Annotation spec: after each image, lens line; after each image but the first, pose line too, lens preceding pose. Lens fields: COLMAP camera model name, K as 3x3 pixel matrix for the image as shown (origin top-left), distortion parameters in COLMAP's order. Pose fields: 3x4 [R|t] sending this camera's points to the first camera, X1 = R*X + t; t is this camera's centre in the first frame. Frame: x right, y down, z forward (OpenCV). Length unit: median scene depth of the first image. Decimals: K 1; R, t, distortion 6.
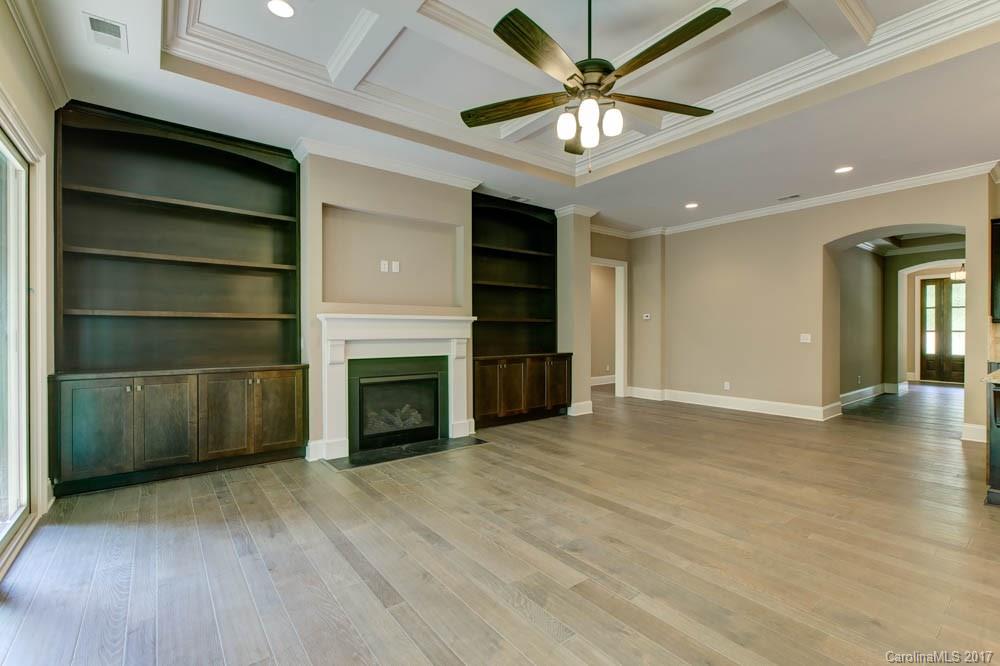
lens RADIAL K [[449.8, 0, 500.2], [0, 449.8, 333.1], [0, 0, 1]] dist [0.000185, 0.000262]
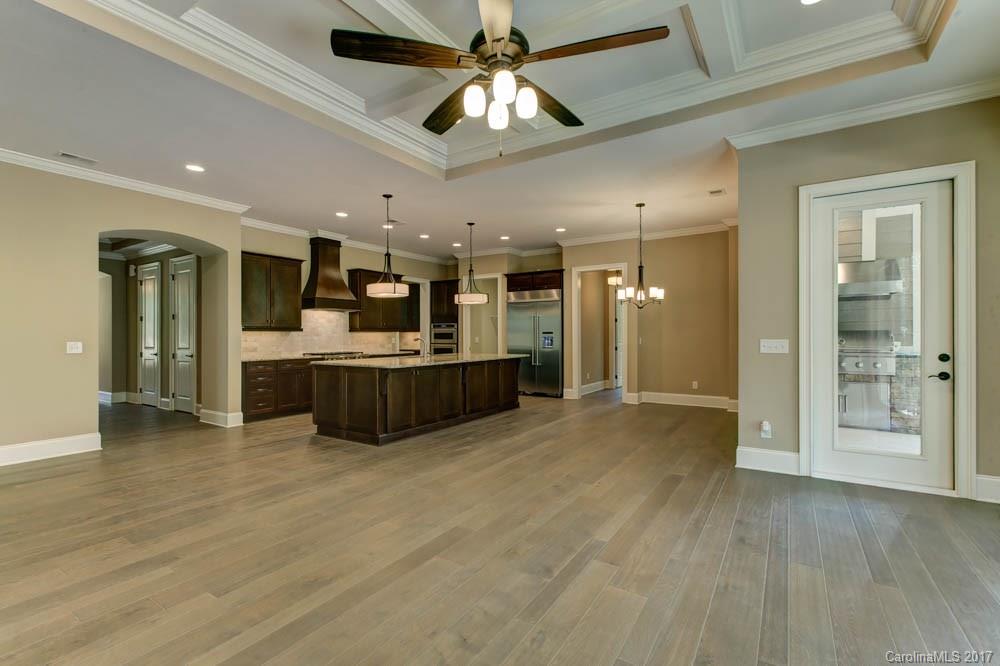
lens RADIAL K [[449.8, 0, 499.7], [0, 449.8, 333.8], [0, 0, 1]] dist [0.000185, 0.000262]
pose [[-0.338087, 0.007688, 0.941084, -0.535800], [0.009082, 0.999947, -0.004906, -0.002616], [-0.941071, 0.006888, -0.338139, 1.107751]]
